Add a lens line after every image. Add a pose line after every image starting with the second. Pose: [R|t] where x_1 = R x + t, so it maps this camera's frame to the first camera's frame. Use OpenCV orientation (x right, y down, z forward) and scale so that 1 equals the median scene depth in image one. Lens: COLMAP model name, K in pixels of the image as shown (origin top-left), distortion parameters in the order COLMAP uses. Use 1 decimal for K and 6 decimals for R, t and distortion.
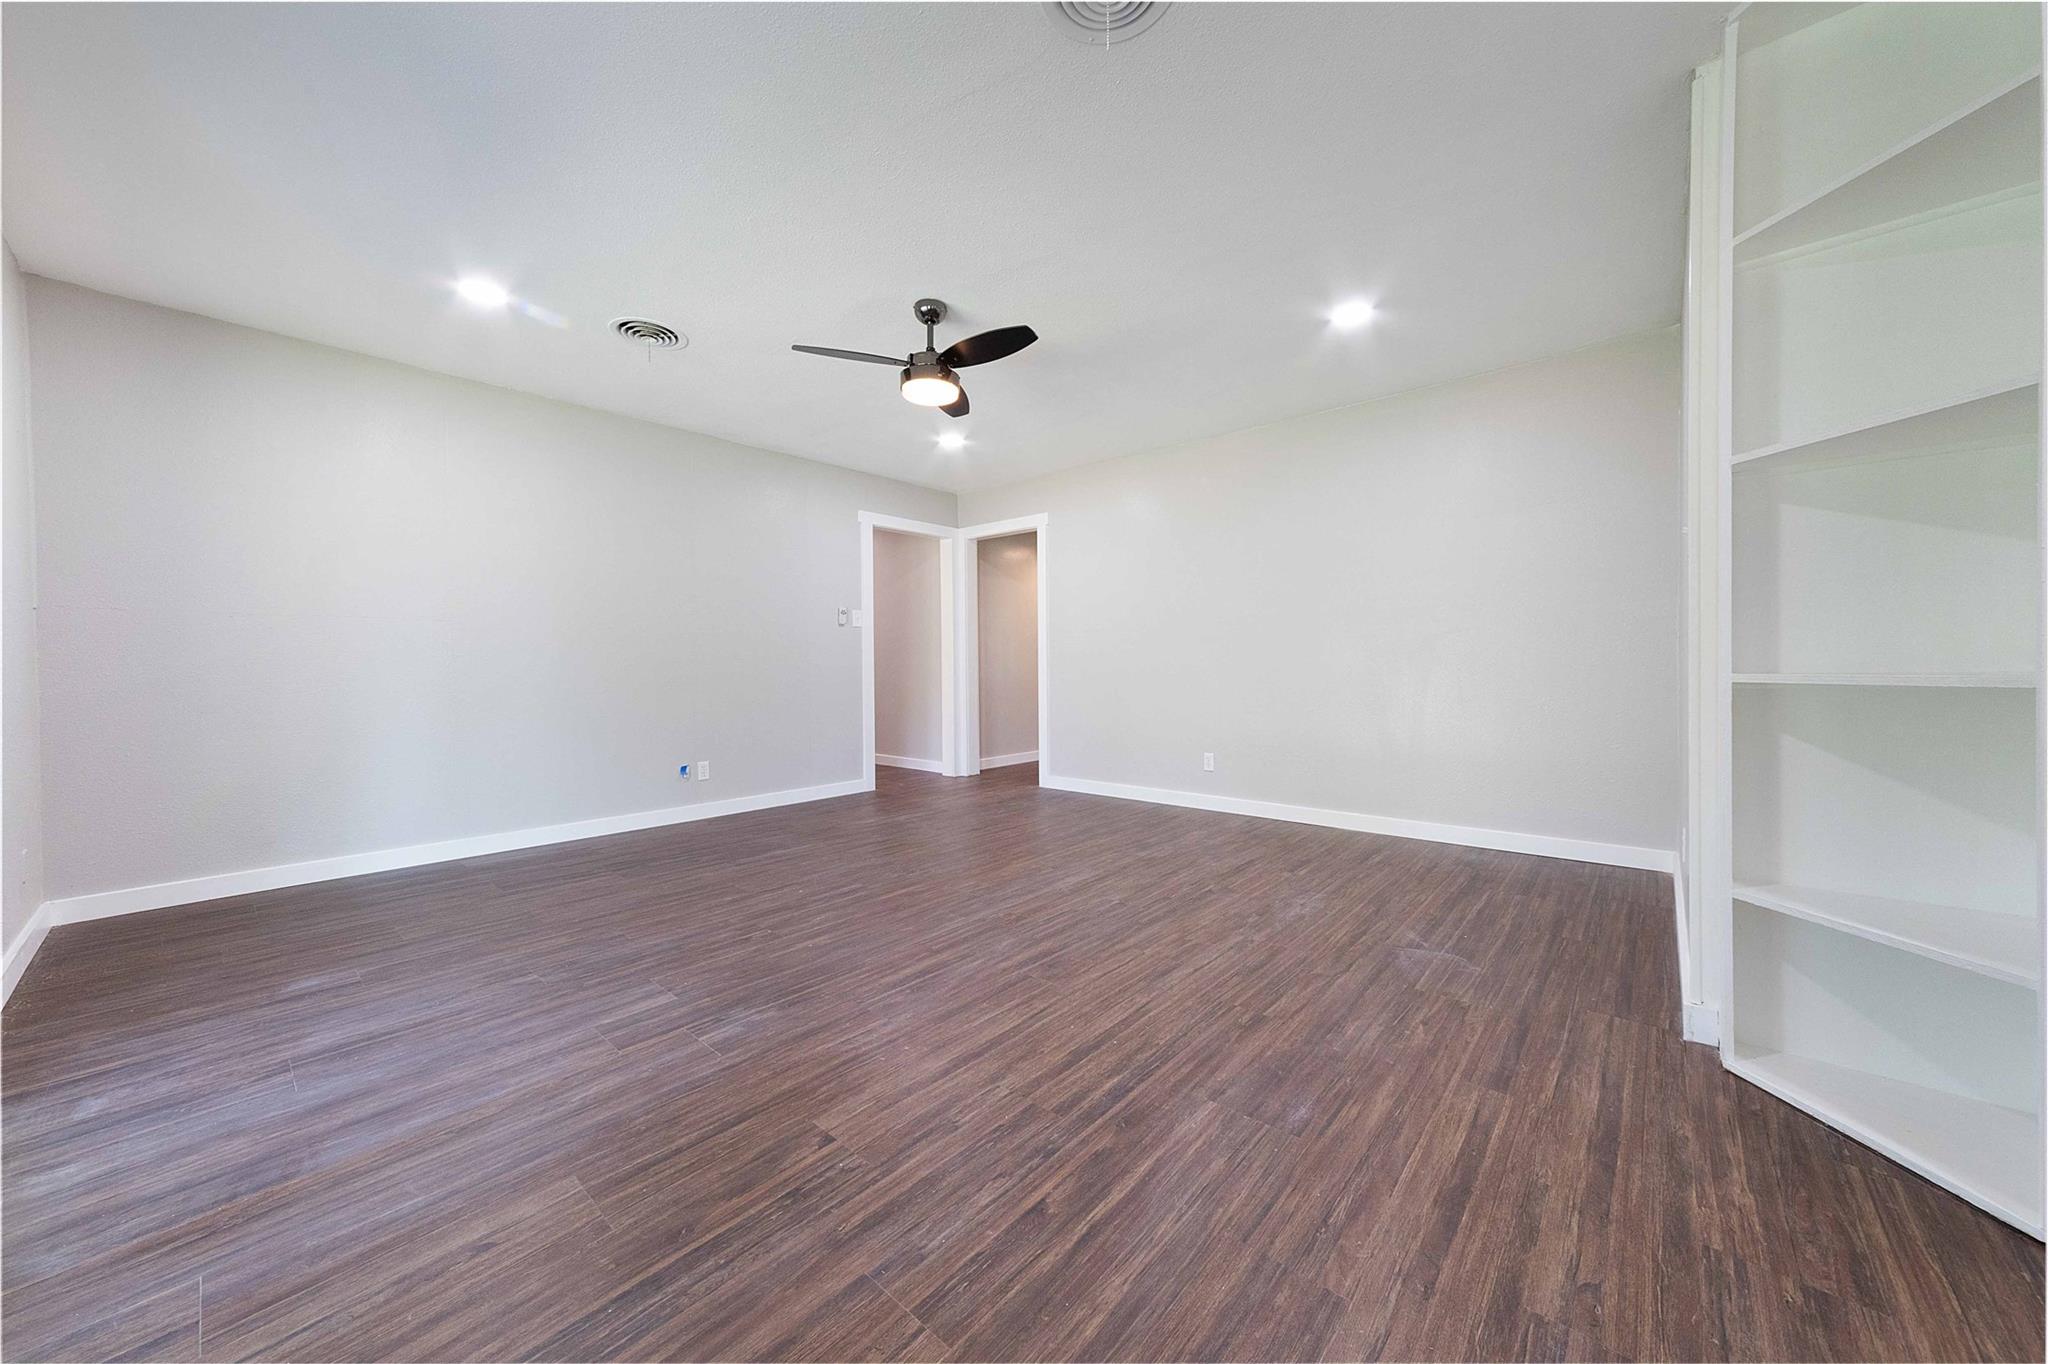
lens RADIAL K [[724.8, 0, 1026.5], [0, 724.8, 674.9], [0, 0, 1]] dist [0.000367, 0.000216]
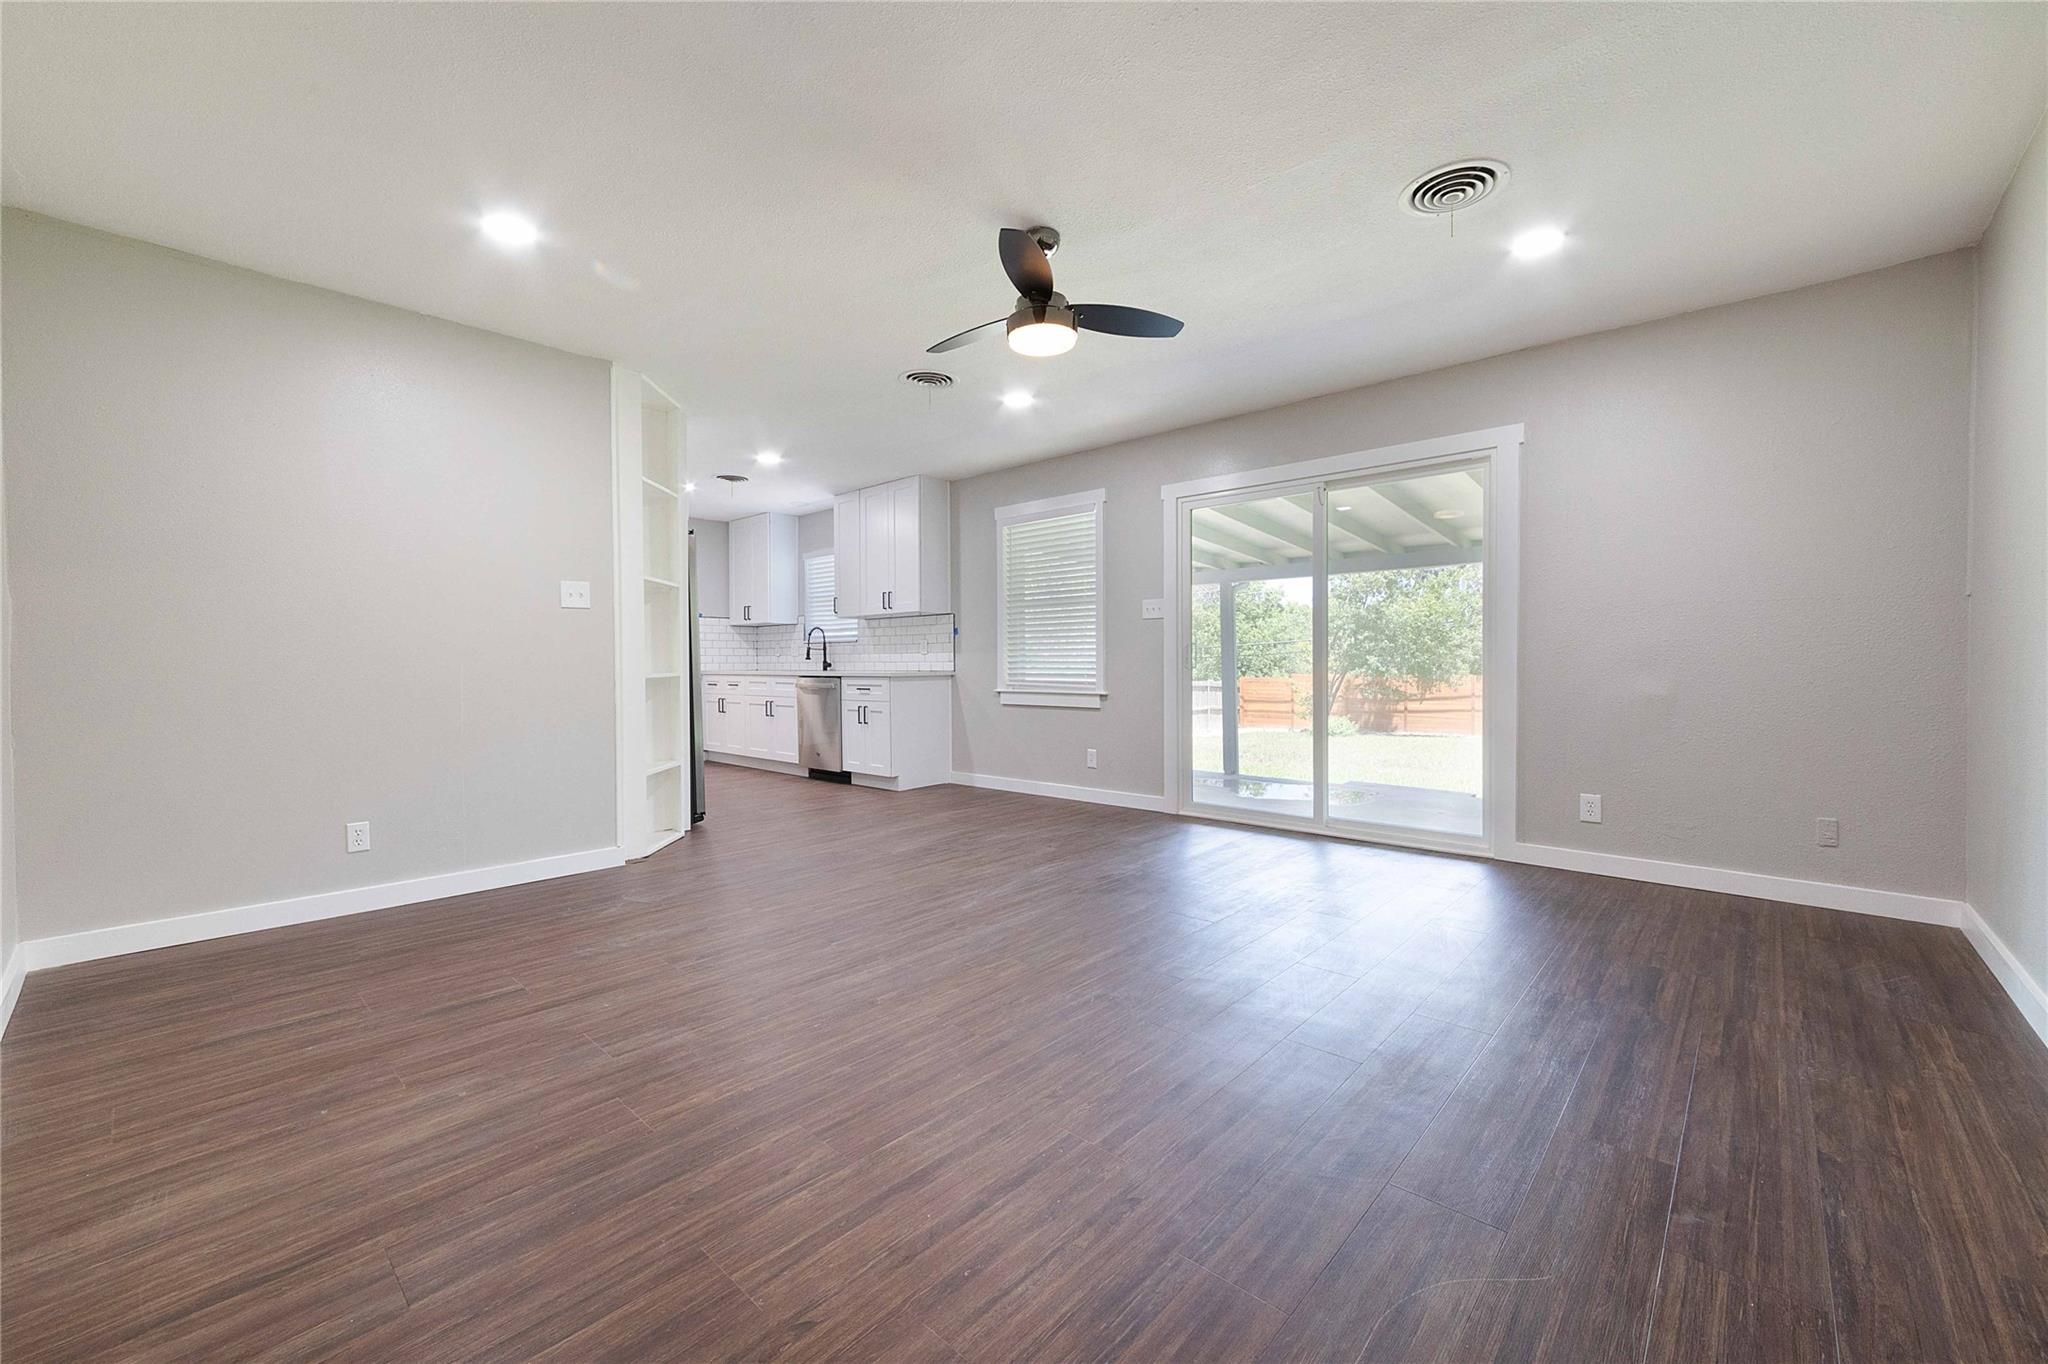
lens RADIAL K [[805.7, 0, 1024.0], [0, 805.7, 682.0], [0, 0, 1]] dist [-0.002457, -0.000254]
pose [[-0.999730, 0.012309, 0.019729, -0.147465], [0.013107, 0.999079, 0.040856, -0.042112], [-0.019208, 0.041103, -0.998970, 2.290807]]
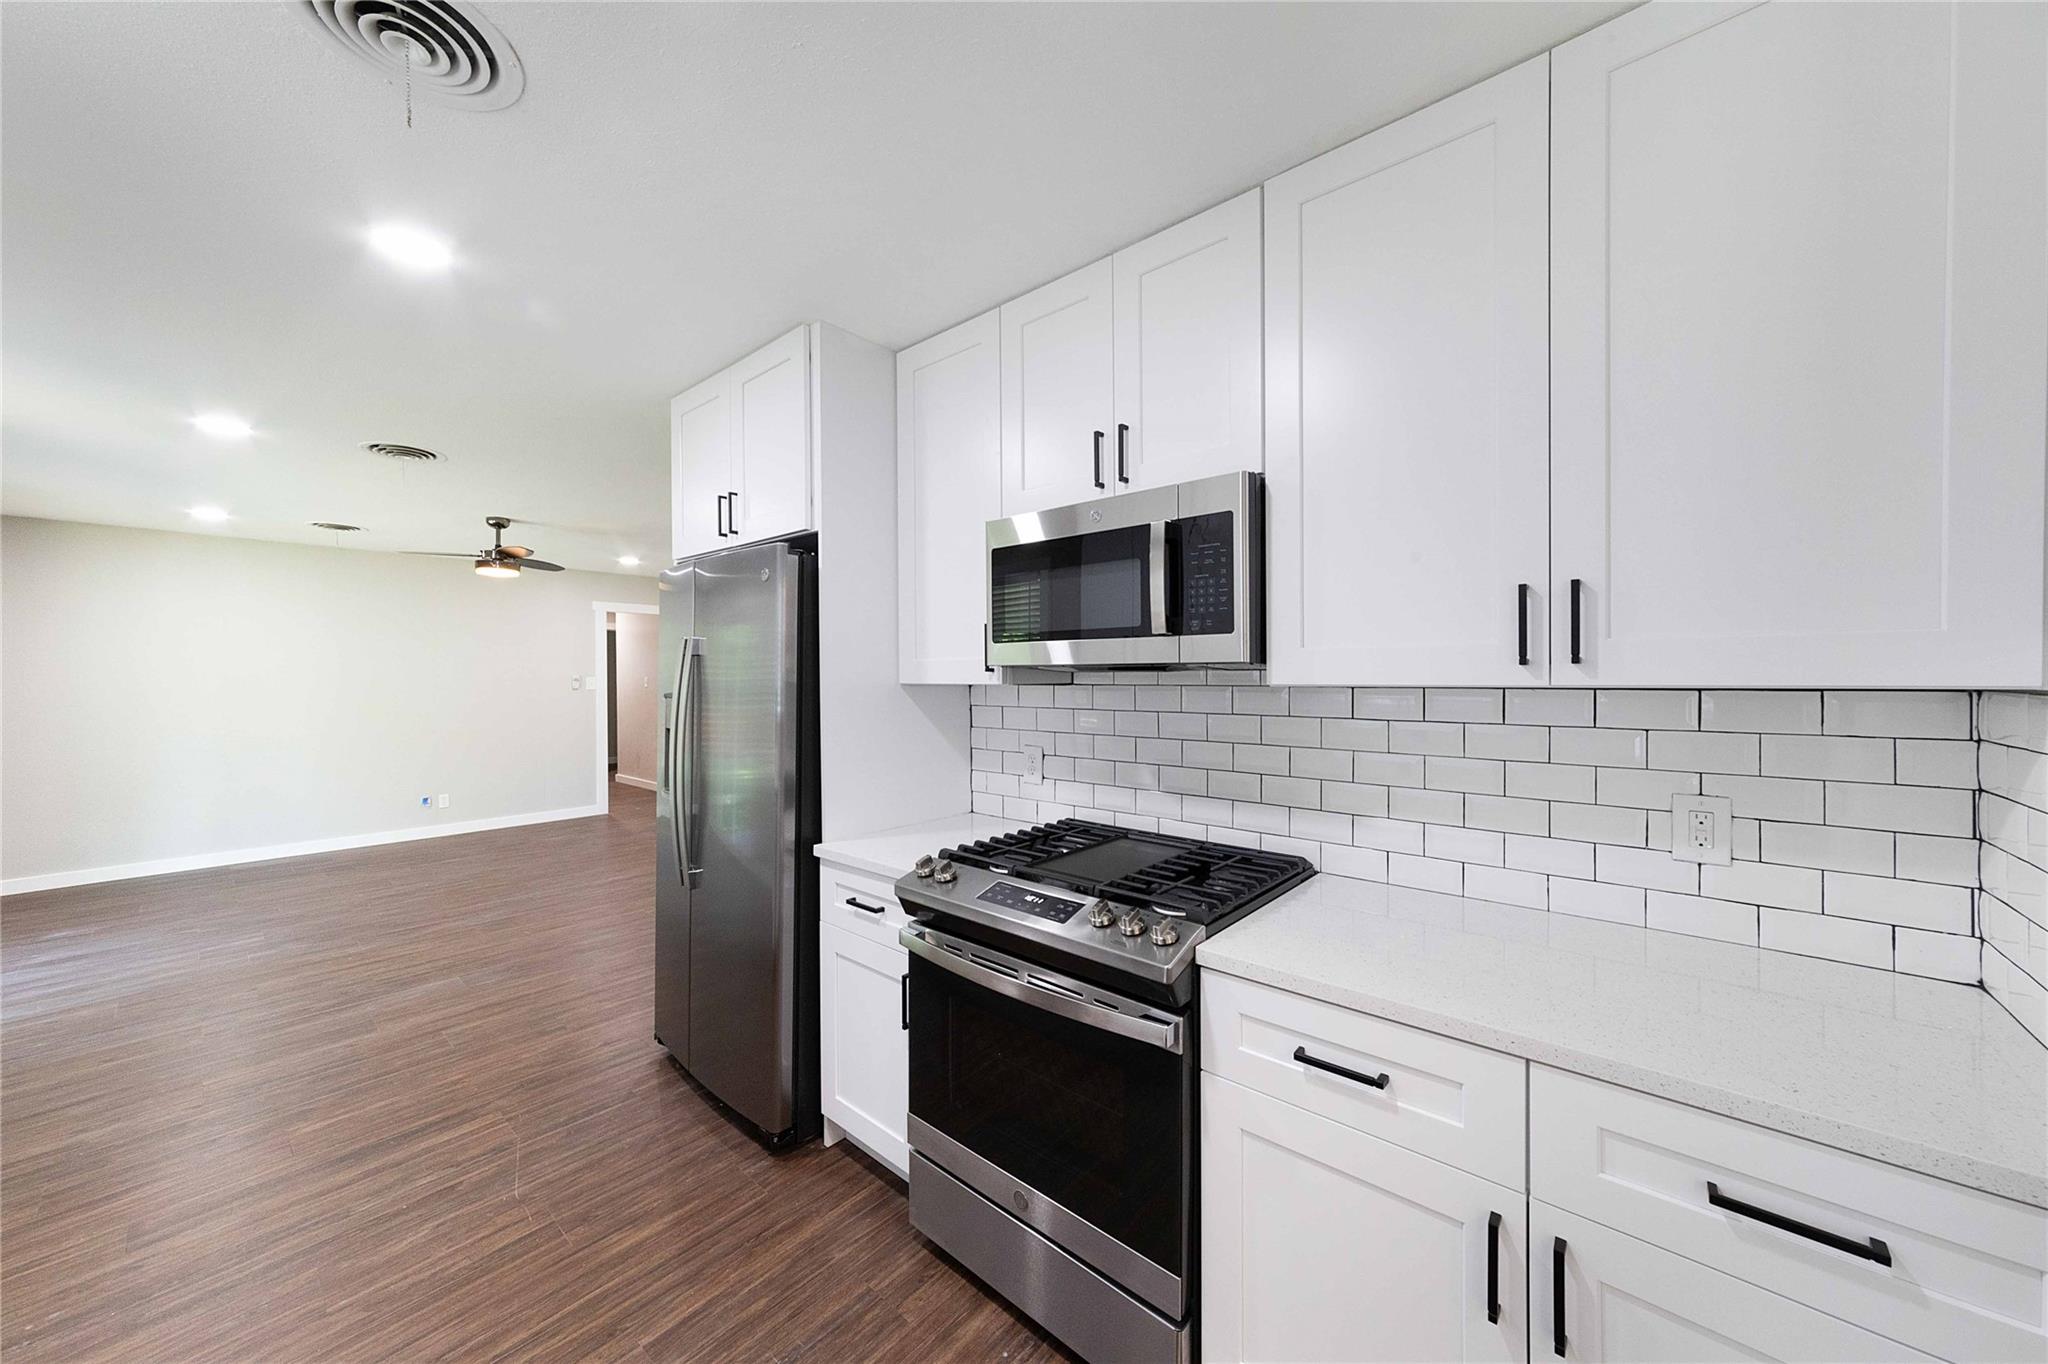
lens RADIAL K [[724.8, 0, 1026.5], [0, 724.8, 674.9], [0, 0, 1]] dist [0.000367, 0.000216]
pose [[0.999969, -0.000156, 0.007926, 1.206192], [0.000244, 0.999939, -0.011048, -0.170281], [-0.007924, 0.011050, 0.999908, -0.718205]]
